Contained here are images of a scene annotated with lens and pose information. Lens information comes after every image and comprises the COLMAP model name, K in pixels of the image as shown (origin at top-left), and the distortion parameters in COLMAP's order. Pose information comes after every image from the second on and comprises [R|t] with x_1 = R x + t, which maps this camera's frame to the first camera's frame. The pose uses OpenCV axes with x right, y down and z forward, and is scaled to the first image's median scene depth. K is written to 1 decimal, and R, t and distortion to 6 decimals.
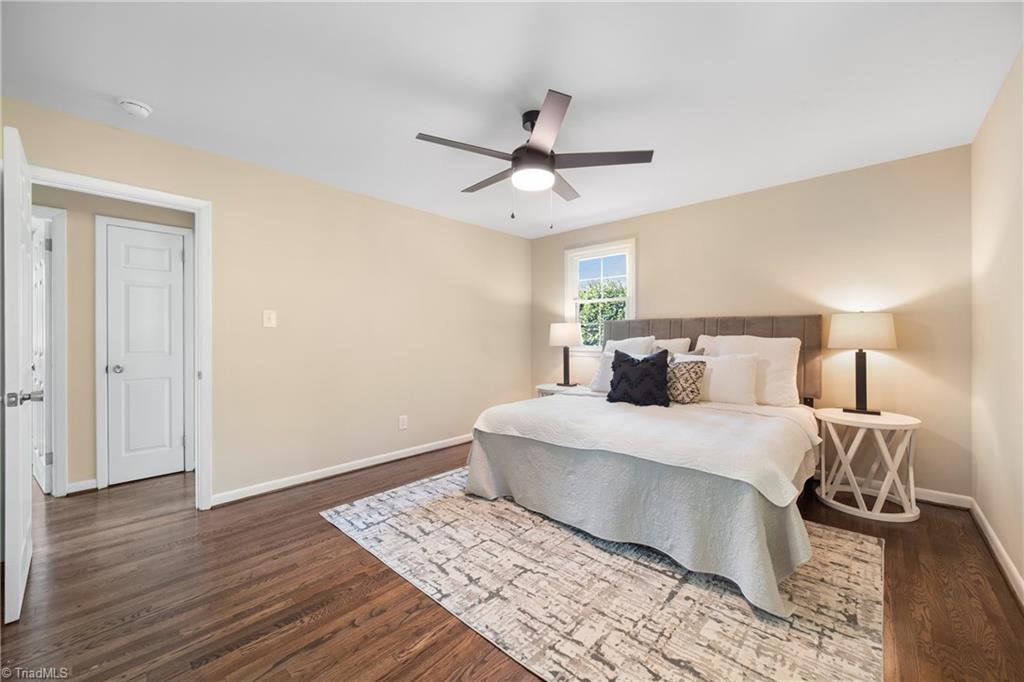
lens RADIAL K [[391.8, 0, 524.8], [0, 391.8, 343.5], [0, 0, 1]] dist [-0.001752, 0.000033]
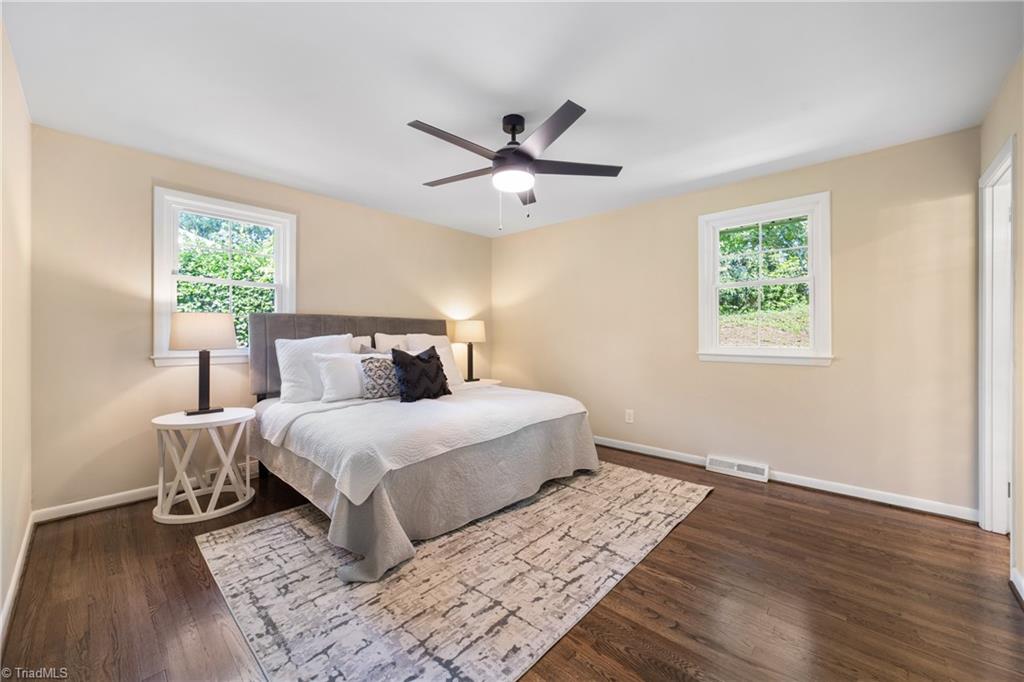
lens RADIAL K [[406.5, 0, 515.1], [0, 406.5, 327.1], [0, 0, 1]] dist [0.002053, -0.000151]
pose [[-0.008062, 0.033978, 0.999390, -0.991688], [0.018752, 0.999252, -0.033822, 0.008371], [-0.999792, 0.018467, -0.008693, 0.947572]]
